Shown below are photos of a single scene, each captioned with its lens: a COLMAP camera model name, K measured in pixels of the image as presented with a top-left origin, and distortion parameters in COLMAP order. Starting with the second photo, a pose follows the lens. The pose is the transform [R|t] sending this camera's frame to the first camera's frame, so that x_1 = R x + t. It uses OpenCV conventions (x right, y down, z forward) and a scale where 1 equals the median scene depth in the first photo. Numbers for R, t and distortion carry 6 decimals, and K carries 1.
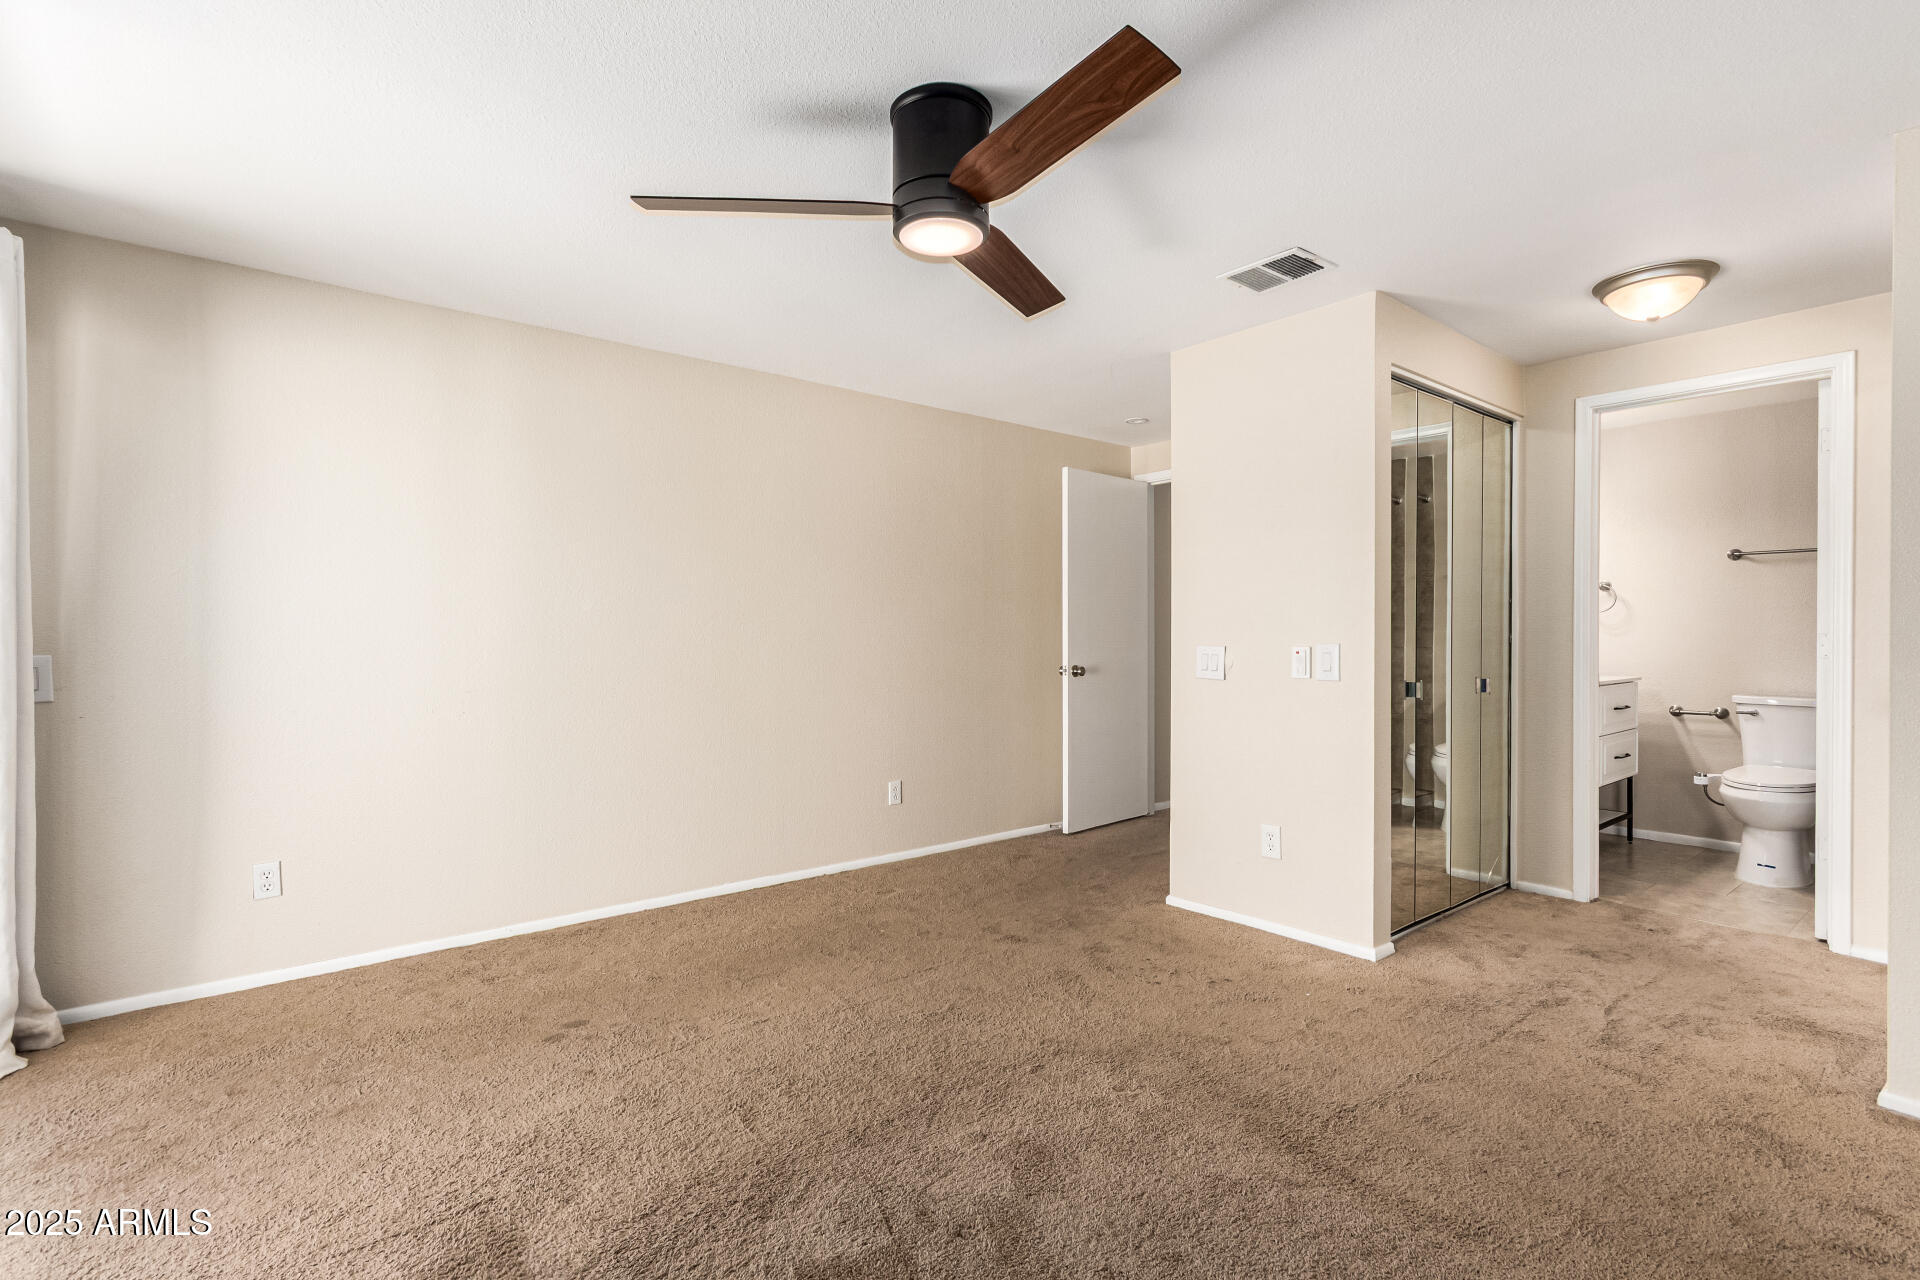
lens RADIAL K [[900.3, 0, 951.0], [0, 900.3, 646.4], [0, 0, 1]] dist [0.005989, 0.000871]
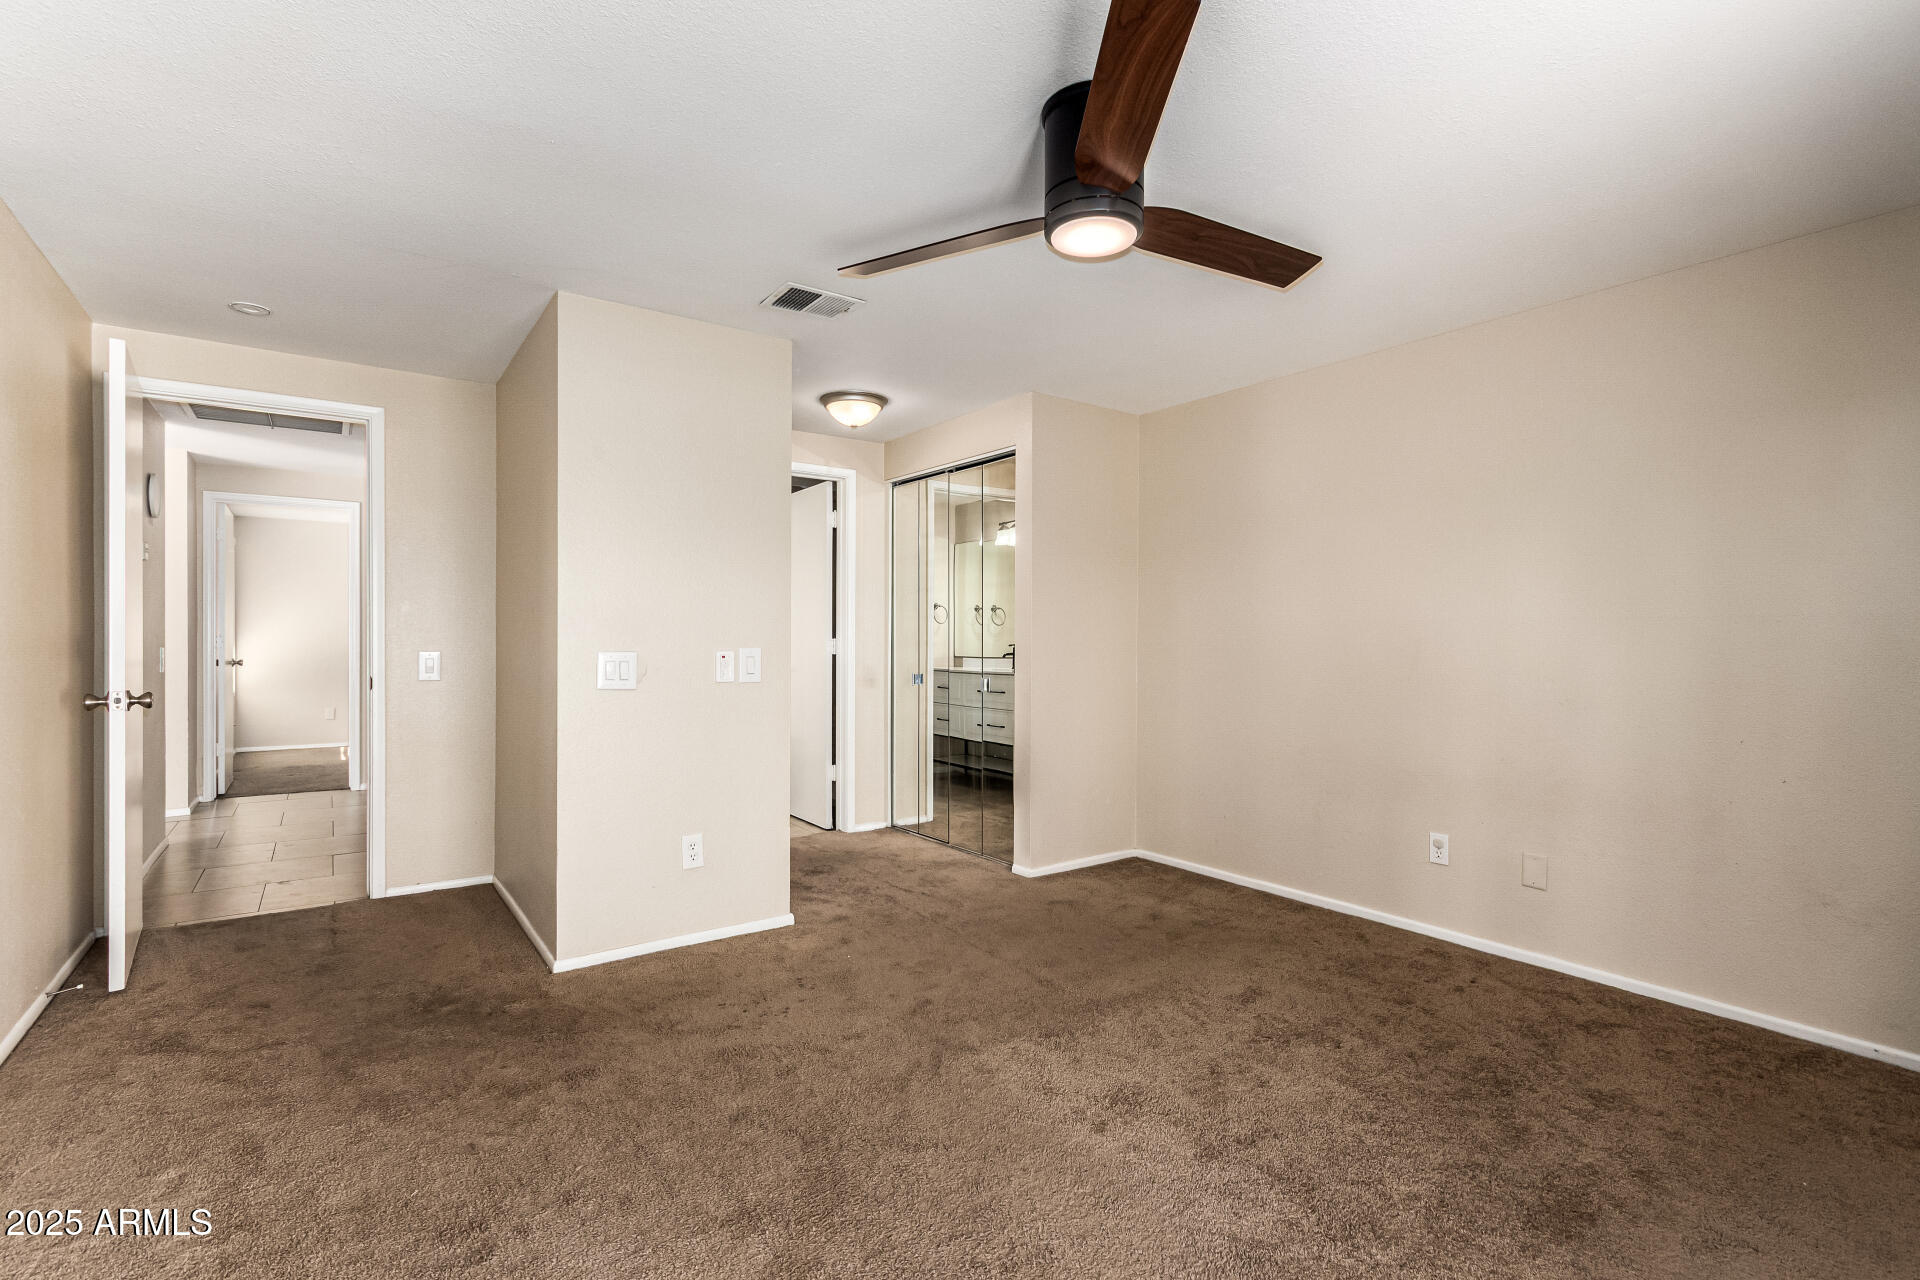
lens RADIAL K [[900.3, 0, 963.1], [0, 900.3, 640.2], [0, 0, 1]] dist [0.005989, 0.000871]
pose [[0.061411, -0.004126, 0.998104, -0.698551], [0.007326, 0.999966, 0.003683, -0.016518], [-0.998086, 0.007086, 0.061440, 0.748458]]
